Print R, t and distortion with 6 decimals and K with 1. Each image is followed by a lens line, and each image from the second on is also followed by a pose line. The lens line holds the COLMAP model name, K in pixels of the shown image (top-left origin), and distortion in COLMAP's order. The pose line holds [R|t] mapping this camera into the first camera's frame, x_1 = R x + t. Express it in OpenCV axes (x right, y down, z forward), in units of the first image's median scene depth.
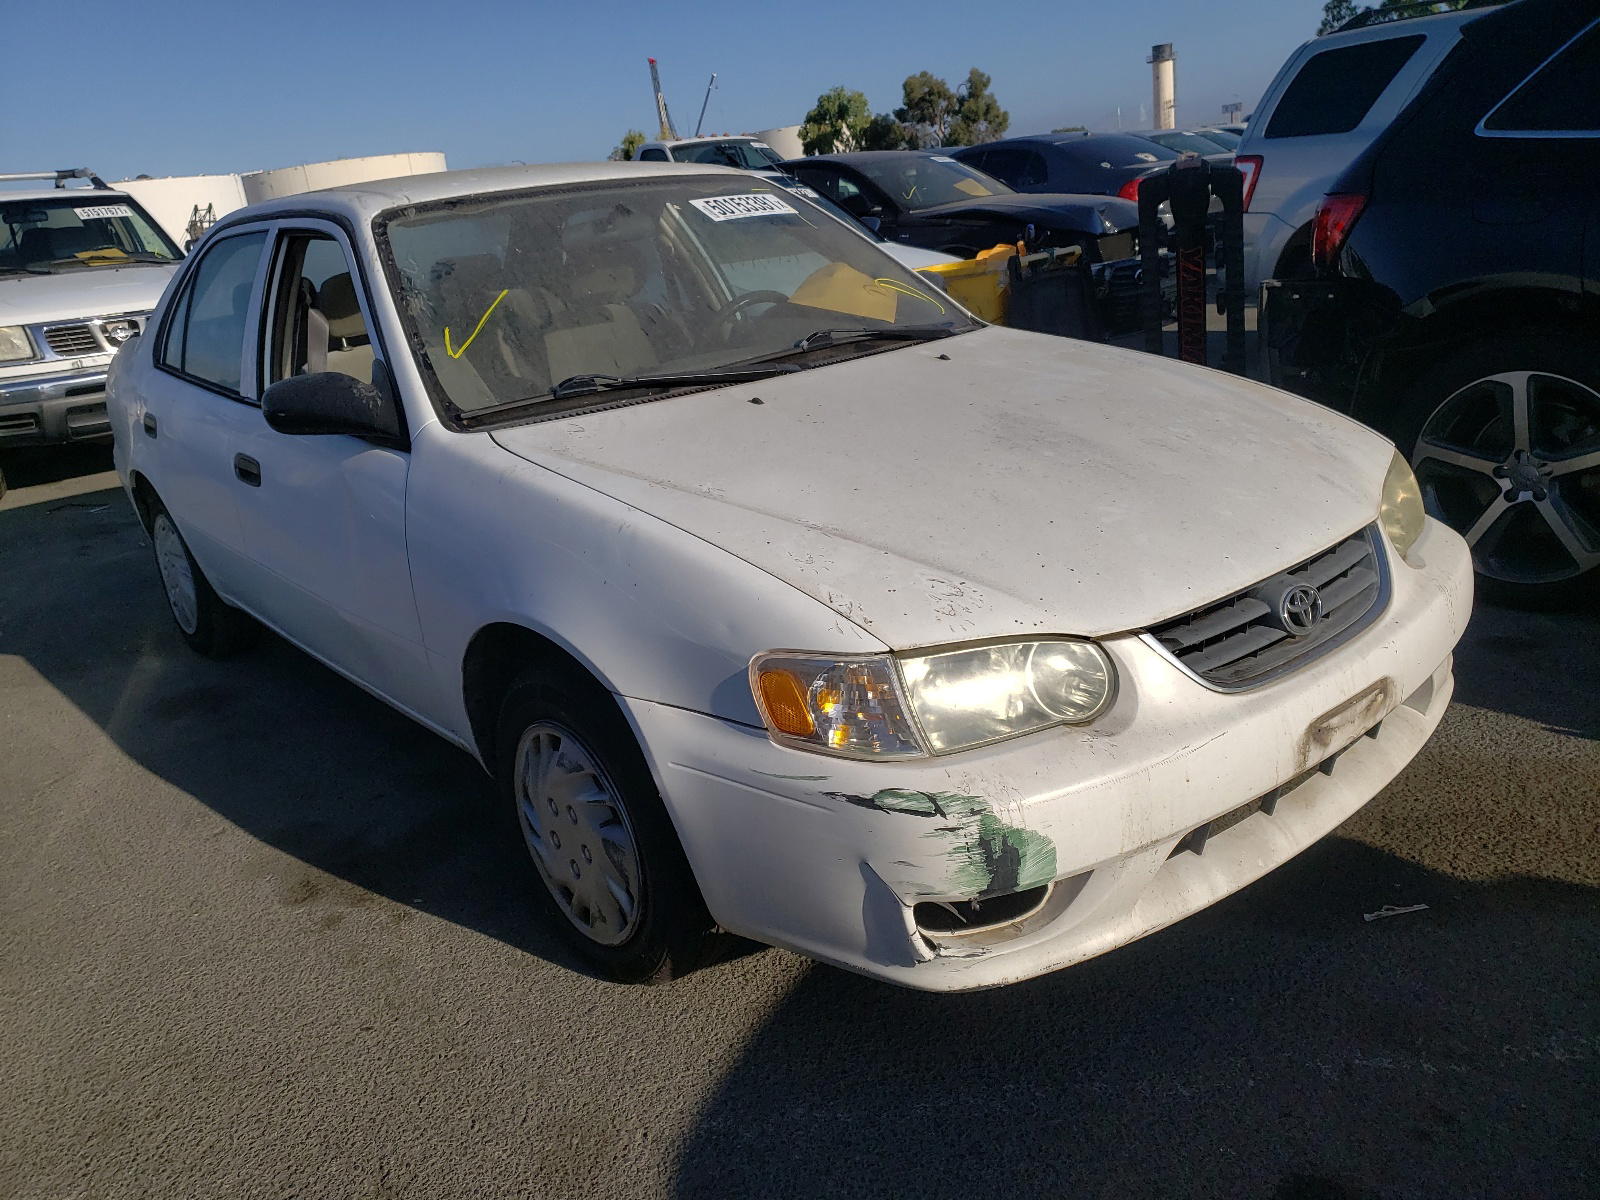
lens RADIAL K [[1243.7, 0, 793.6], [0, 1243.7, 596.0], [0, 0, 1]] dist [0.041607, -0.035706]
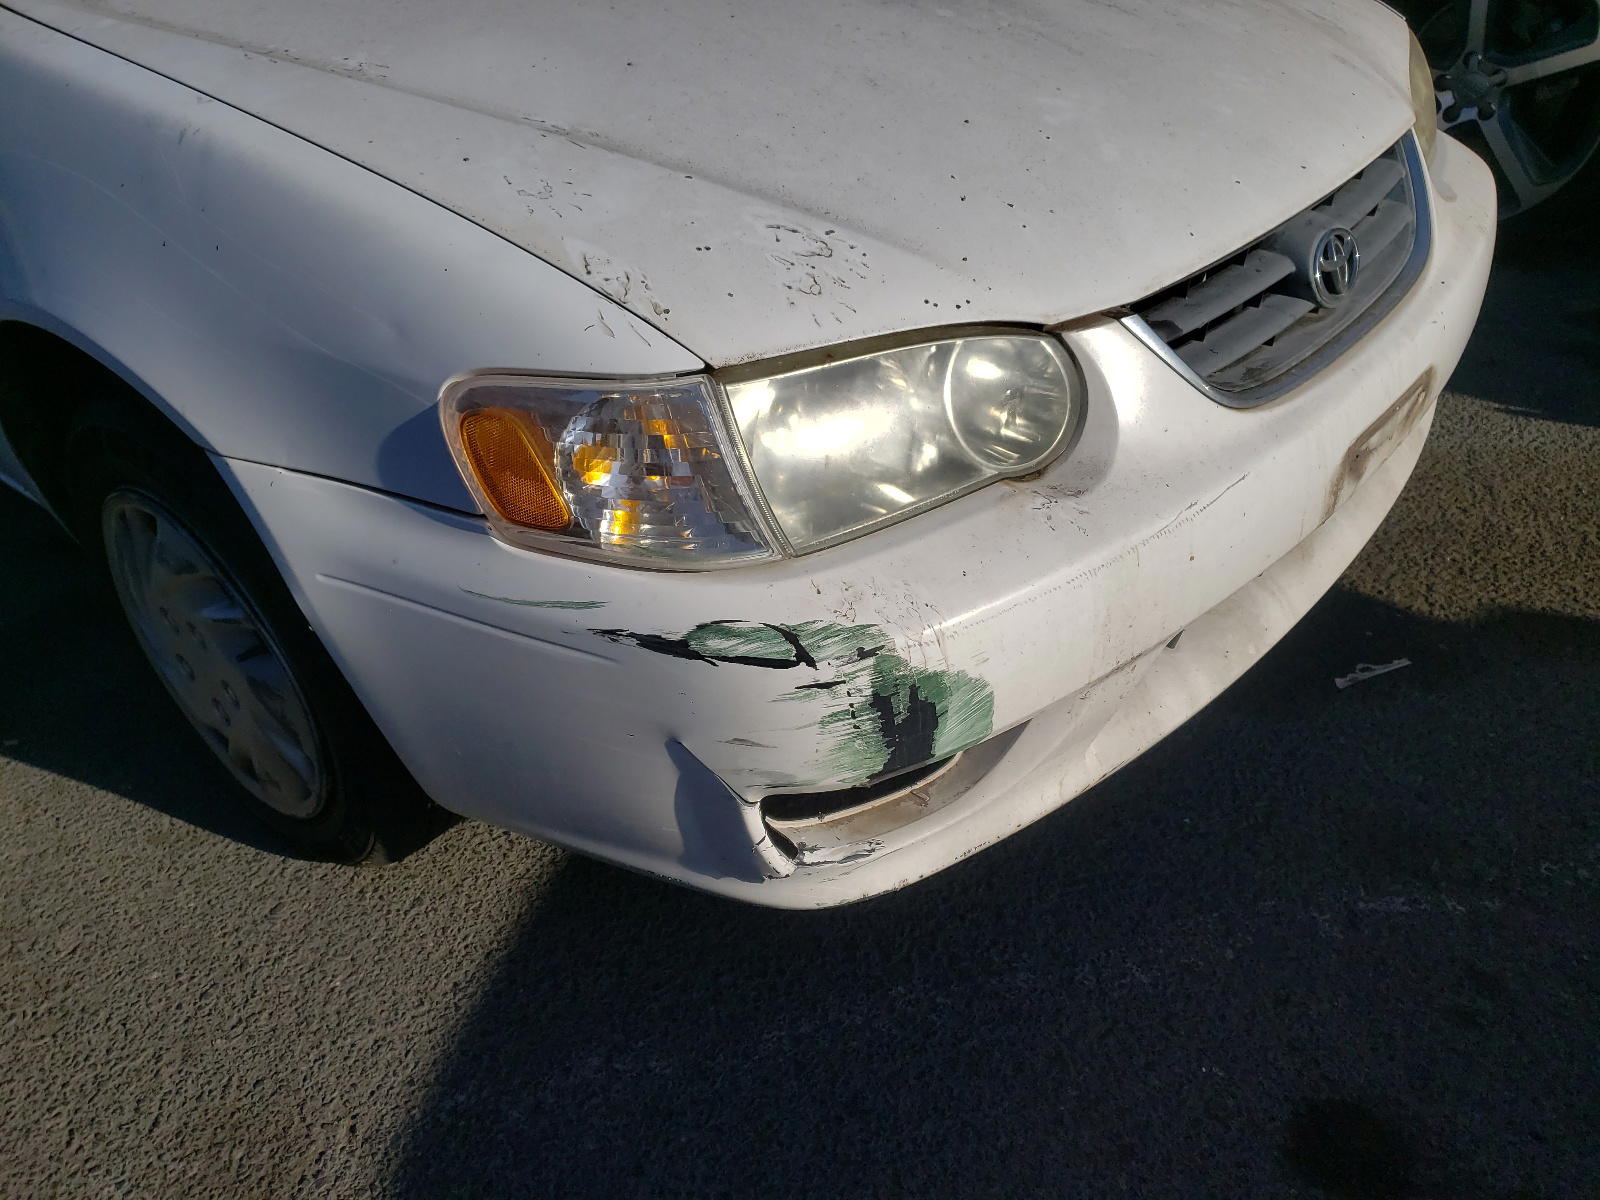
lens RADIAL K [[1243.7, 0, 793.6], [0, 1243.7, 596.0], [0, 0, 1]] dist [0.041607, -0.035706]
pose [[0.987567, -0.060594, 0.145048, 0.029630], [0.021051, 0.965389, 0.259963, 0.001044], [-0.155780, -0.253678, 0.954662, 0.424279]]
